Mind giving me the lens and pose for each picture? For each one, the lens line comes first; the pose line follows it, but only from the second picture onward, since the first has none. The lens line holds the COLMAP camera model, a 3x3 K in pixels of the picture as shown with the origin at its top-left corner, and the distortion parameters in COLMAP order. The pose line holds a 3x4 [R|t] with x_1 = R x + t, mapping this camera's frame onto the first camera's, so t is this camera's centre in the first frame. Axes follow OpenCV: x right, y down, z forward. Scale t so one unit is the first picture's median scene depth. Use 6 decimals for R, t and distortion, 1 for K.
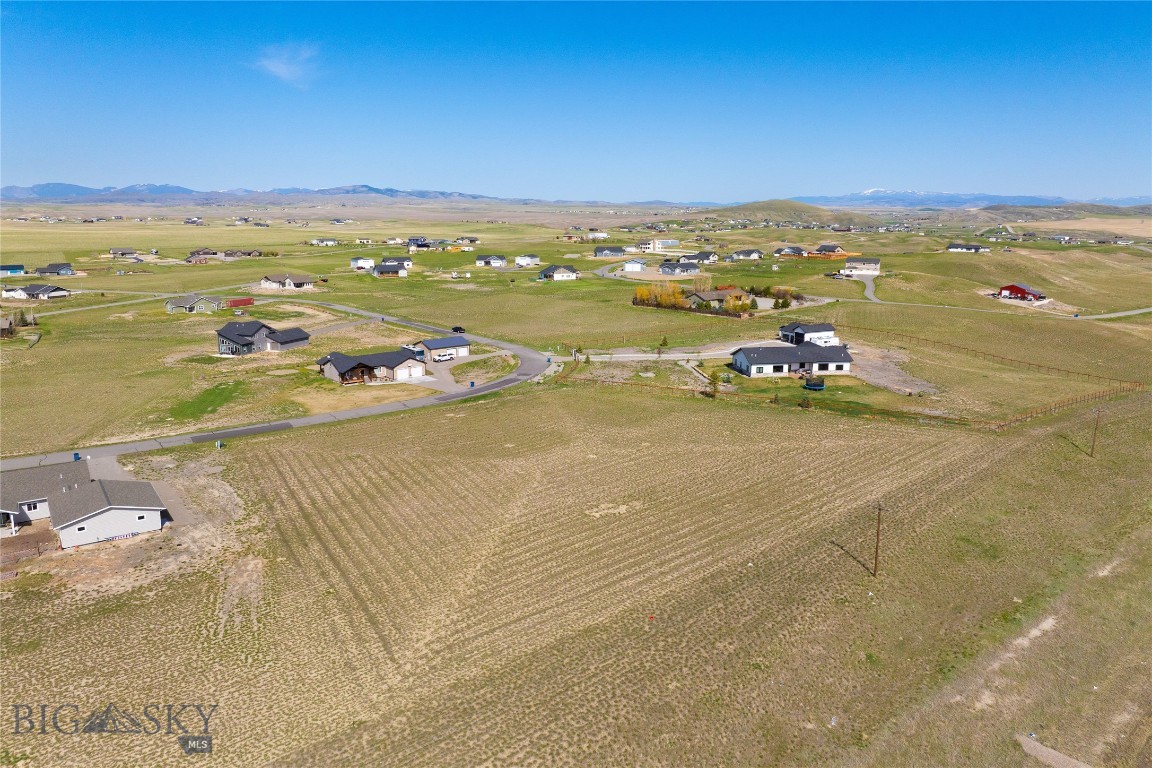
lens RADIAL K [[807.0, 0, 580.7], [0, 807.0, 345.0], [0, 0, 1]] dist [-0.042217, 0.006777]
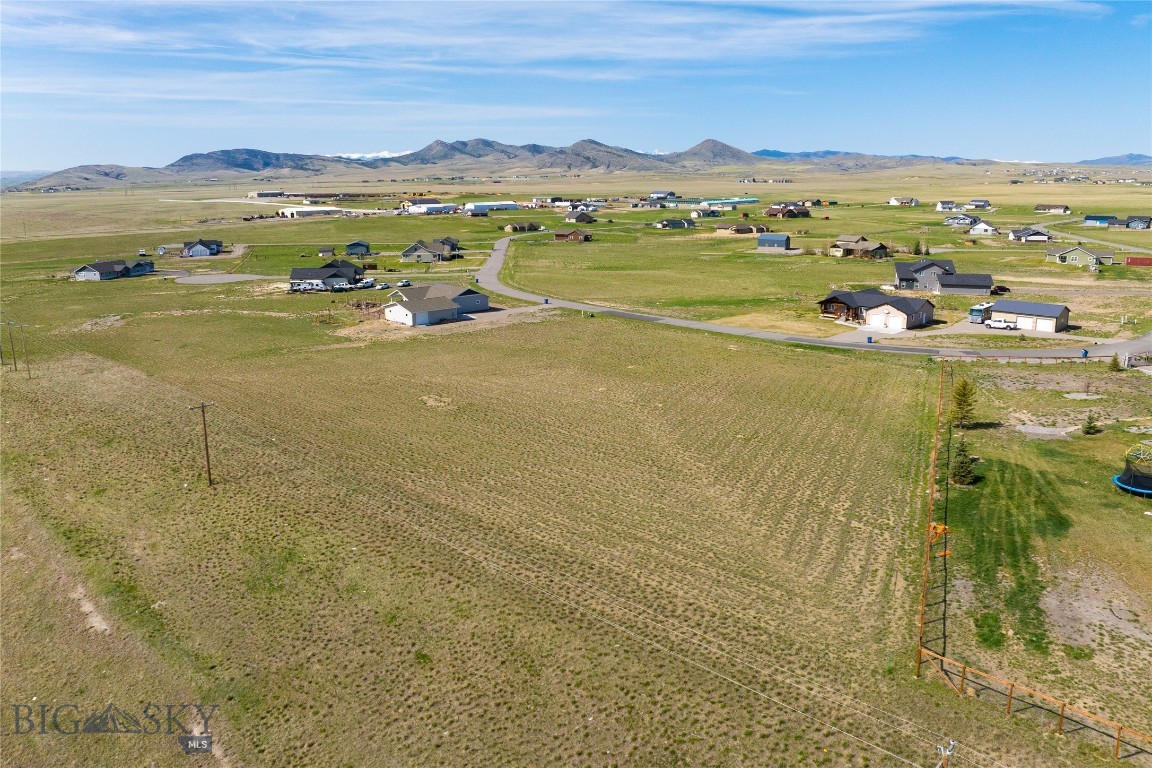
lens RADIAL K [[807.0, 0, 579.2], [0, 807.0, 351.5], [0, 0, 1]] dist [-0.042217, 0.006777]
pose [[0.106385, 0.205202, -0.972920, 0.591545], [-0.158664, 0.969439, 0.187119, -0.041791], [0.981584, 0.134460, 0.135692, 0.597468]]
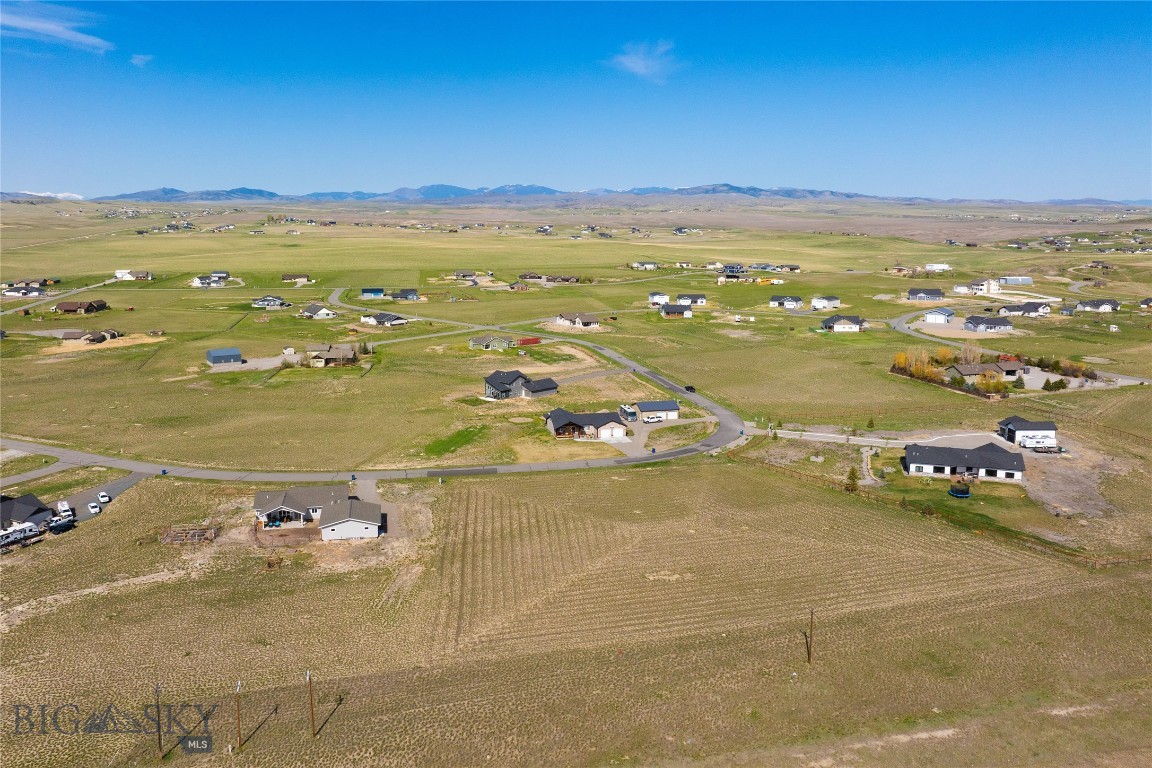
lens RADIAL K [[882.6, 0, 529.6], [0, 882.6, 342.1], [0, 0, 1]] dist [-0.049771, 0.017844]
pose [[0.889081, 0.063055, -0.453385, 0.271260], [-0.070822, 0.997489, -0.000155, -0.094060], [0.452237, 0.032248, 0.891315, -0.230322]]
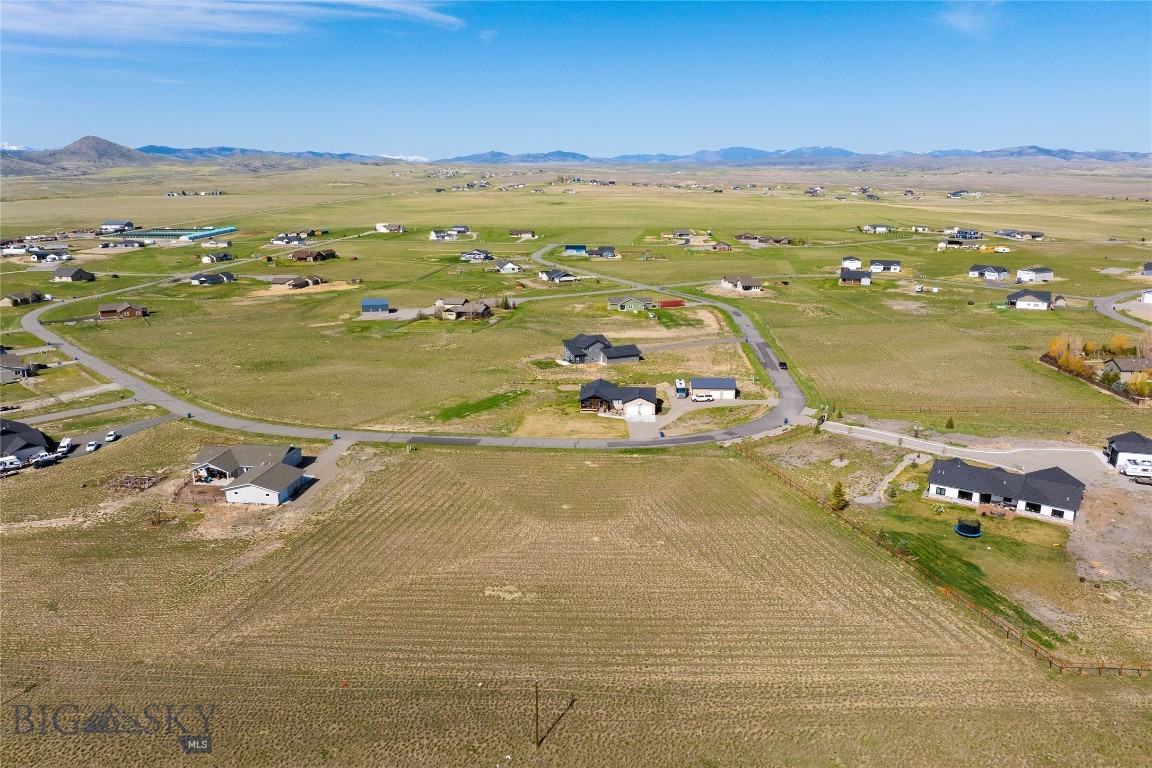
lens RADIAL K [[807.0, 0, 581.6], [0, 807.0, 381.8], [0, 0, 1]] dist [-0.042217, 0.006777]
pose [[0.724064, 0.169230, -0.668650, 0.477603], [-0.109099, 0.985329, 0.131238, -0.144886], [0.681050, -0.022075, 0.731904, 0.143951]]
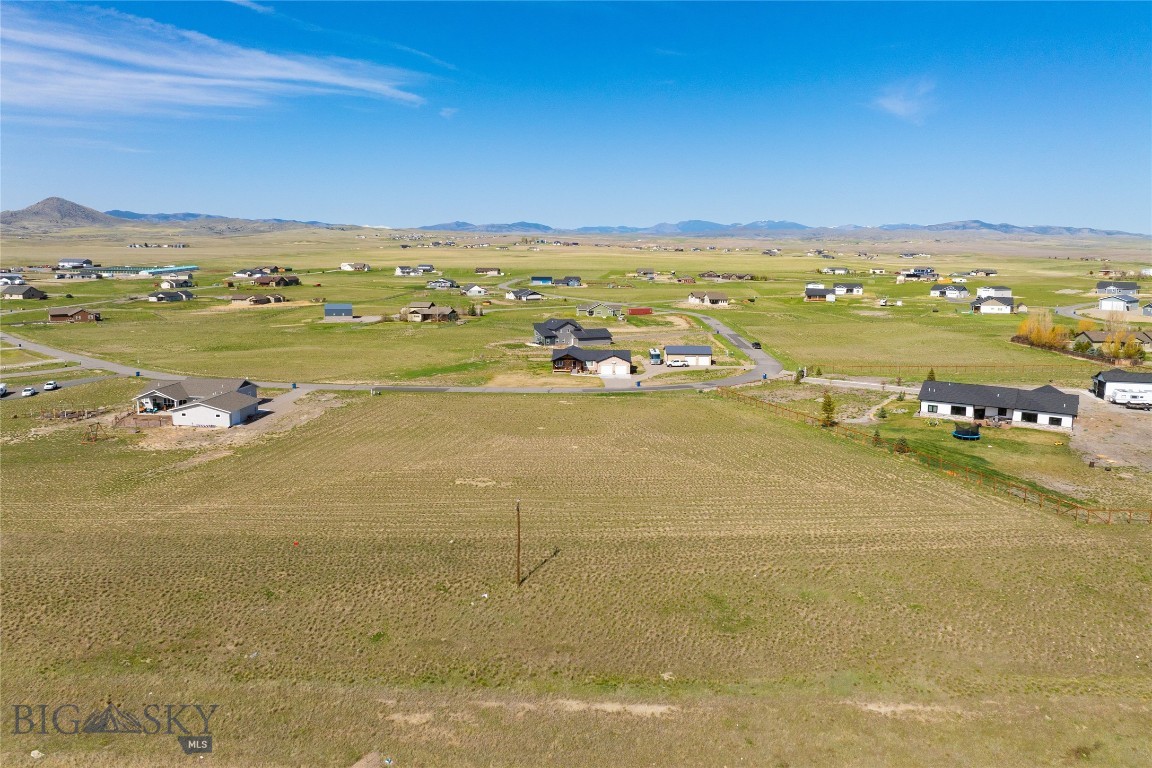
lens RADIAL K [[807.0, 0, 581.8], [0, 807.0, 345.5], [0, 0, 1]] dist [-0.042217, 0.006777]
pose [[0.754822, 0.085468, -0.650338, 0.461619], [-0.113401, 0.993549, -0.001048, 0.008999], [0.646053, 0.074540, 0.759645, 0.165866]]
